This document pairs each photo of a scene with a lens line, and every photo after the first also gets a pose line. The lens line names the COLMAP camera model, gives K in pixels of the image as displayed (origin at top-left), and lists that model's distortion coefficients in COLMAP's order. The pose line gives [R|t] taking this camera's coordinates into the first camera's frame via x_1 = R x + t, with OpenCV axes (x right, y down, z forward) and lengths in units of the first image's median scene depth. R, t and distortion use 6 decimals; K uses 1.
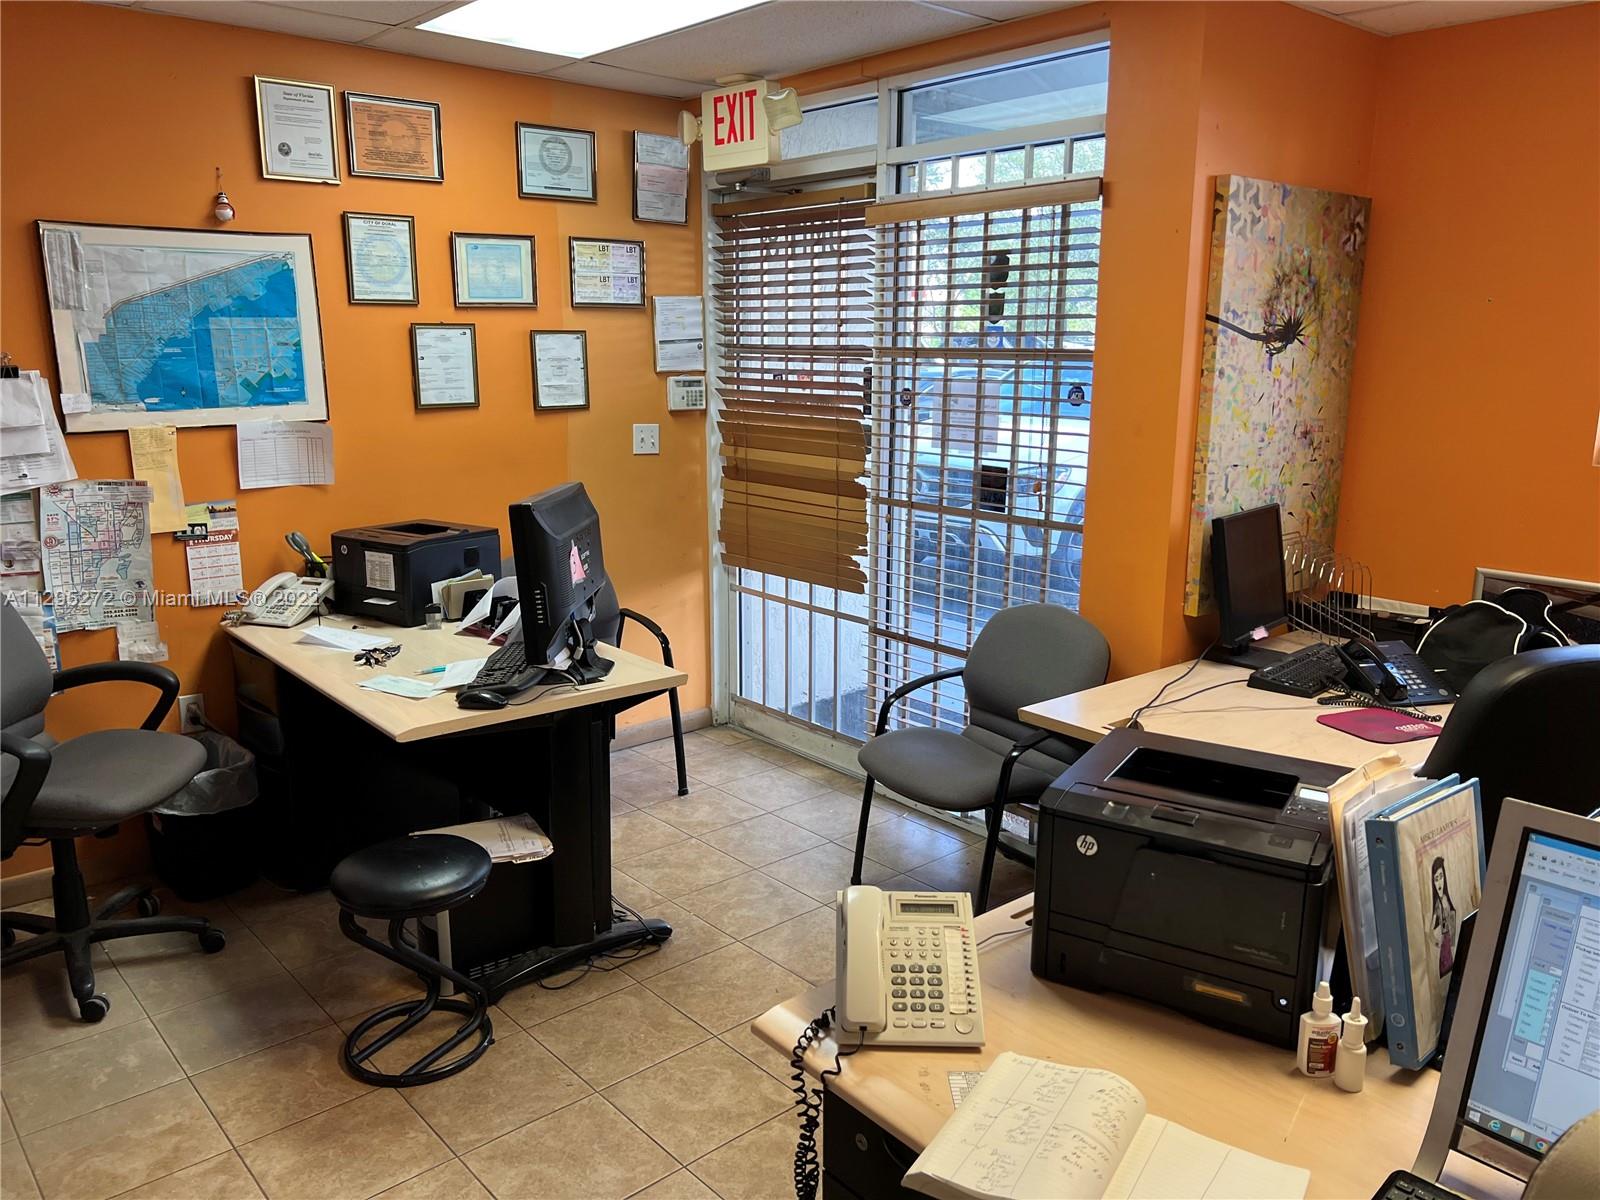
lens RADIAL K [[1198.7, 0, 802.1], [0, 1198.7, 599.8], [0, 0, 1]] dist [0.050661, -0.067407]
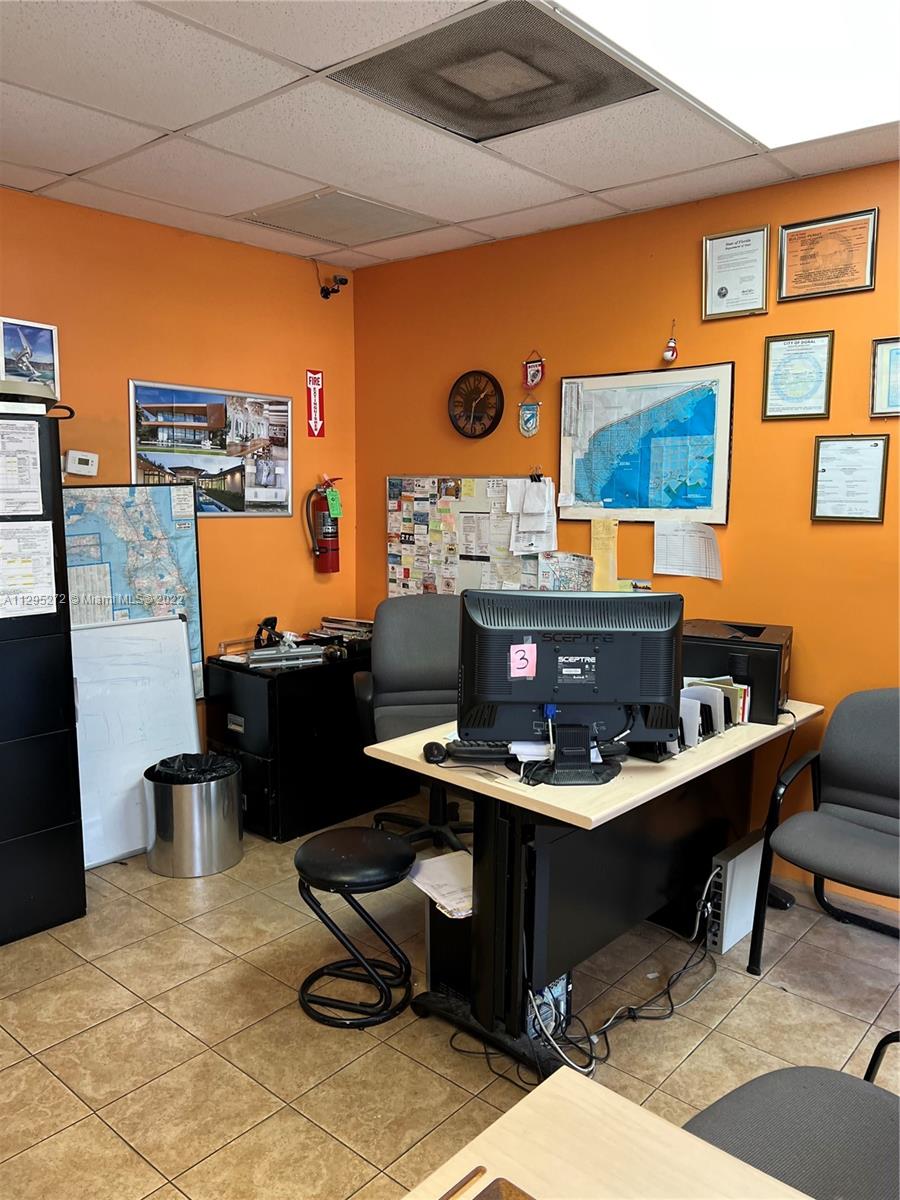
lens RADIAL K [[899.0, 0, 446.4], [0, 899.0, 607.1], [0, 0, 1]] dist [0.050661, -0.067407]
pose [[0.130297, 0.148295, -0.980322, 0.440731], [-0.209830, 0.970479, 0.118917, -0.126129], [0.969017, 0.190207, 0.157567, 0.663642]]
